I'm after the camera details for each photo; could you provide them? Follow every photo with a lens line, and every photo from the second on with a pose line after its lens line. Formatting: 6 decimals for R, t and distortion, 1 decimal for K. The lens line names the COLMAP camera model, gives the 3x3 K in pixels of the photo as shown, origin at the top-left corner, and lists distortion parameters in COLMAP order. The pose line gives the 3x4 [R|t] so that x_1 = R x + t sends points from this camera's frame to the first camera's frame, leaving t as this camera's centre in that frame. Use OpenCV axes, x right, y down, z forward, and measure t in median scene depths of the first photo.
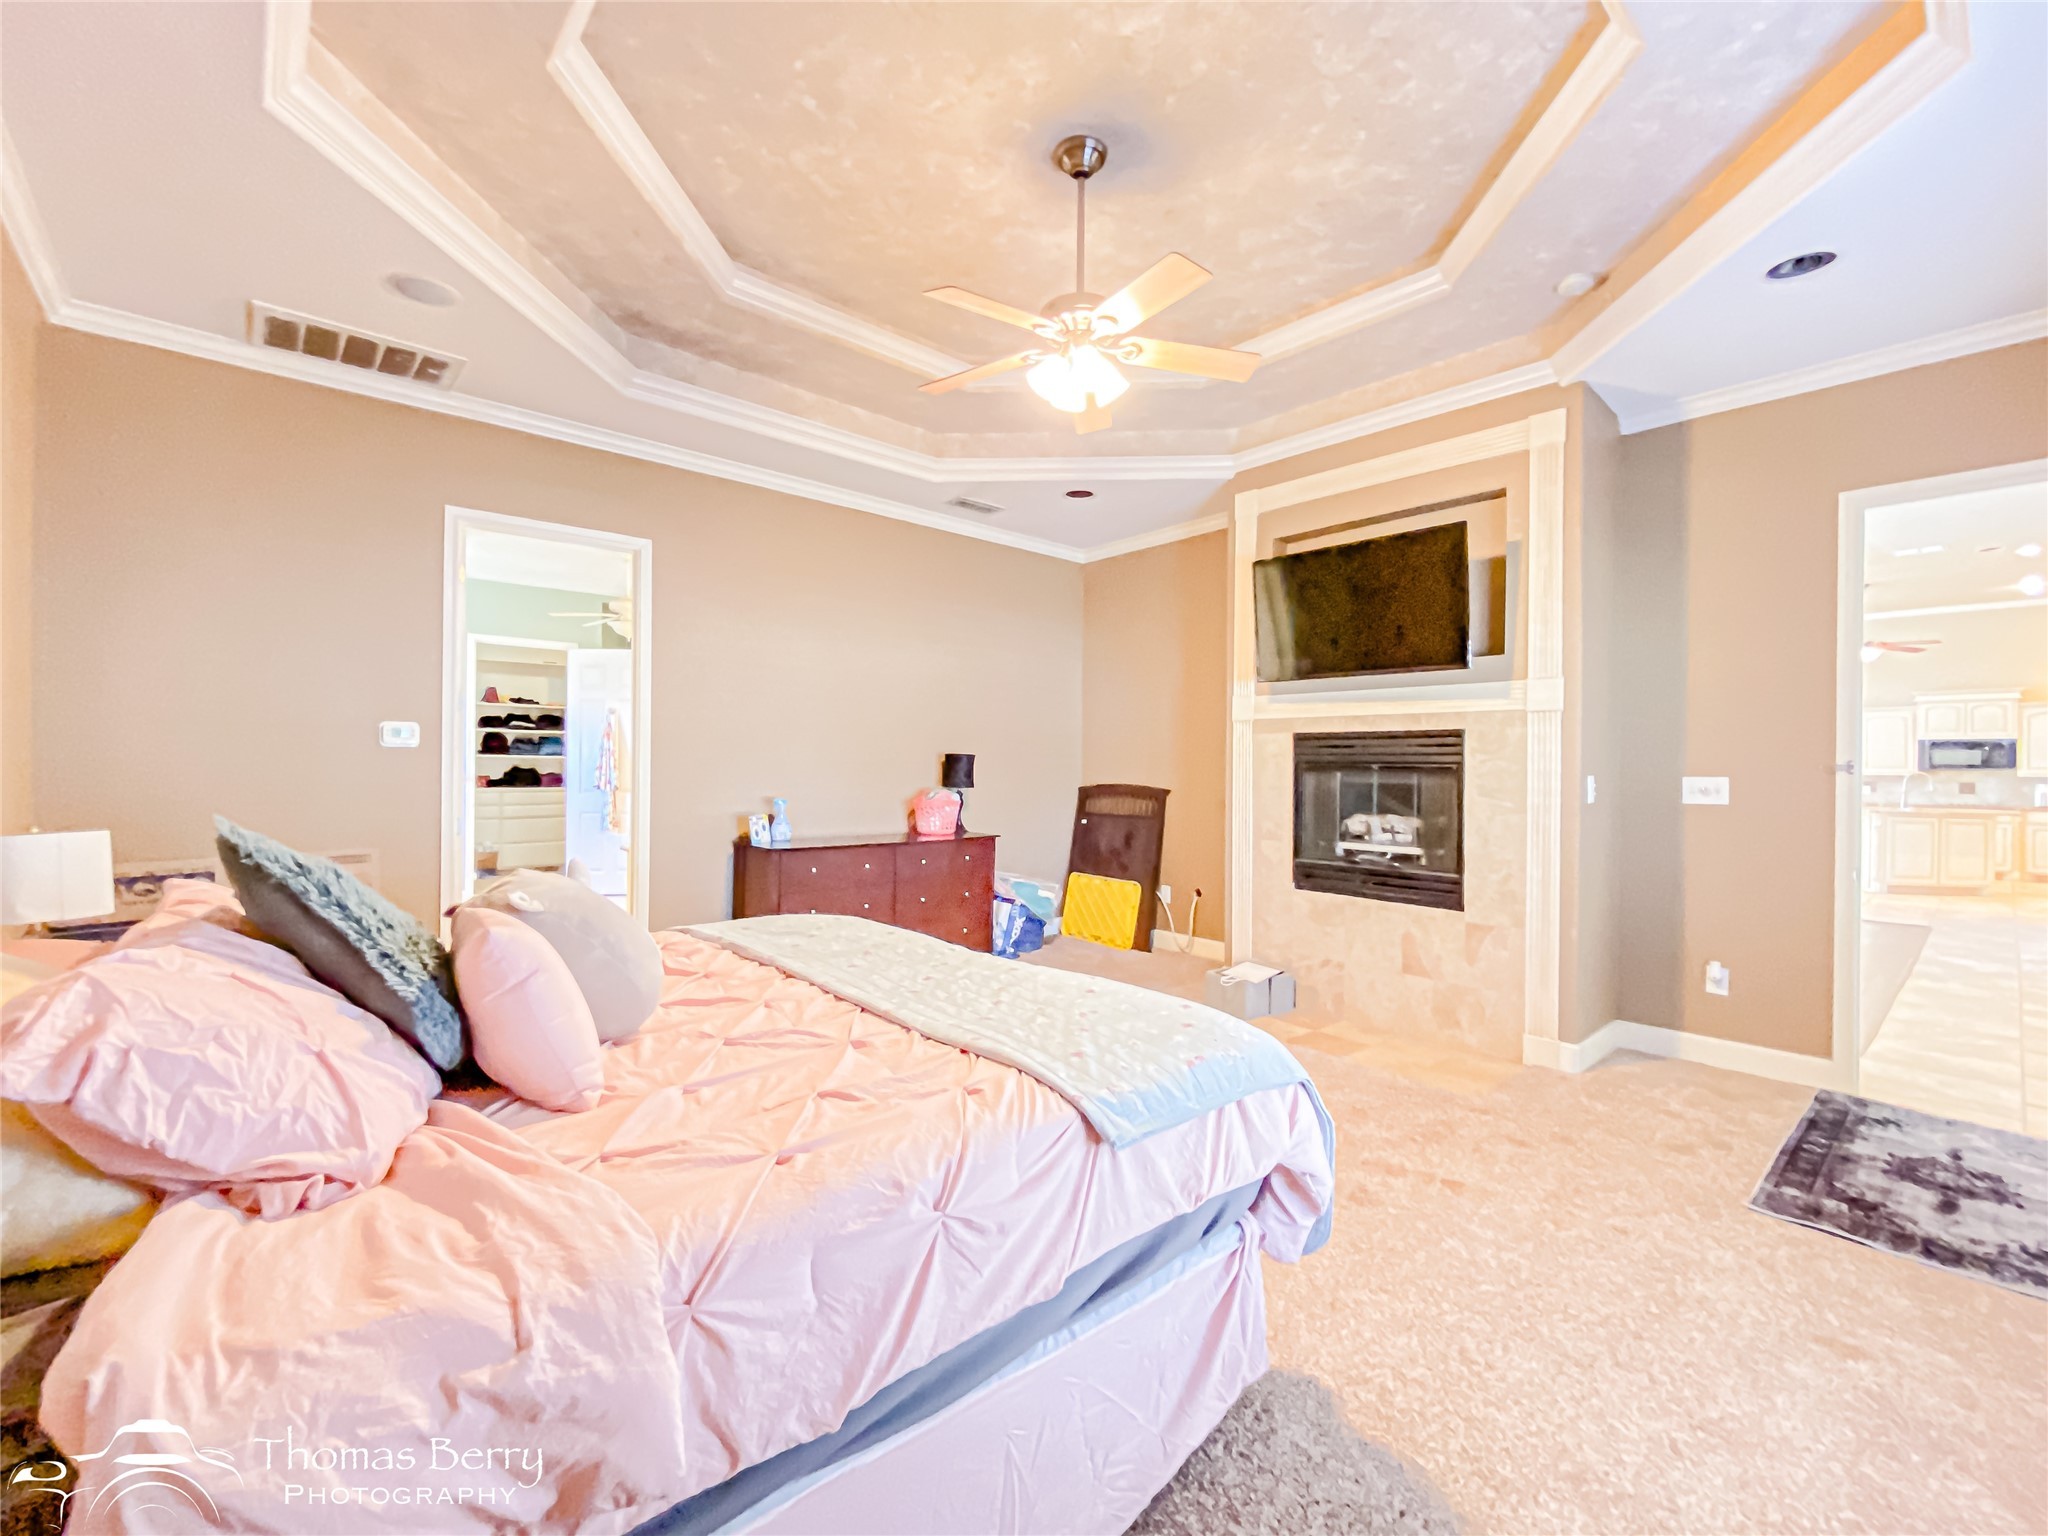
lens RADIAL K [[838.2, 0, 1063.8], [0, 838.2, 762.9], [0, 0, 1]] dist [0.006925, -0.003075]
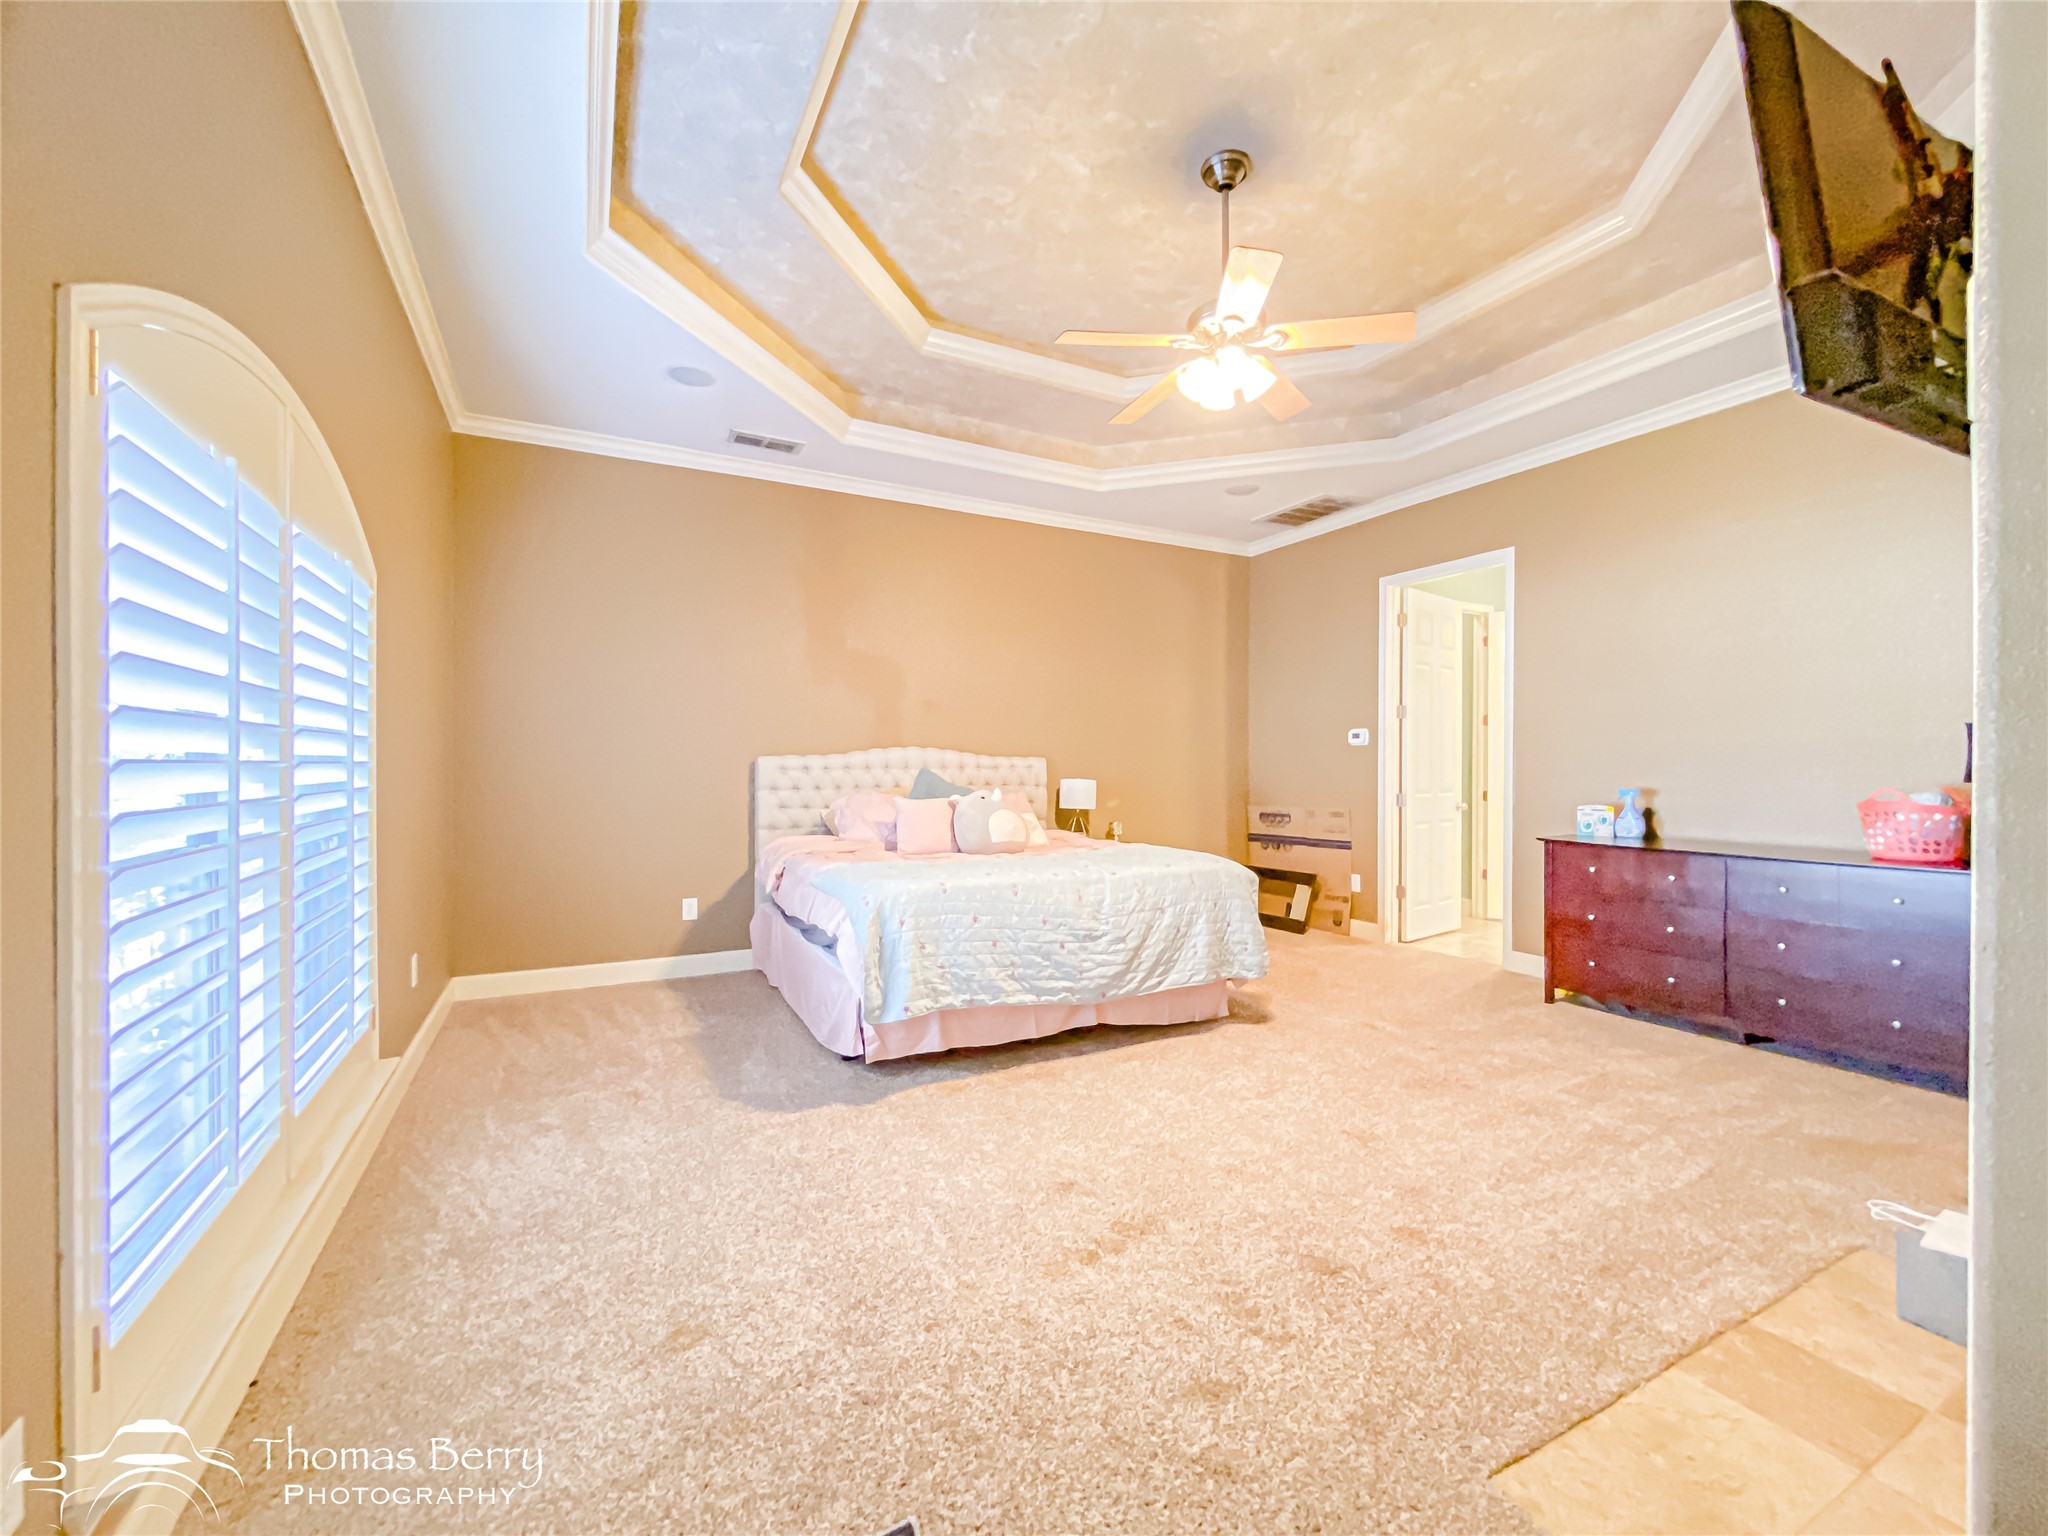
lens RADIAL K [[838.2, 0, 1026.4], [0, 838.2, 766.0], [0, 0, 1]] dist [0.006925, -0.003075]
pose [[-0.238495, -0.007814, -0.971112, 0.825390], [-0.000550, 0.999969, -0.007911, 0.030802], [0.971144, -0.001353, -0.238492, 0.751440]]
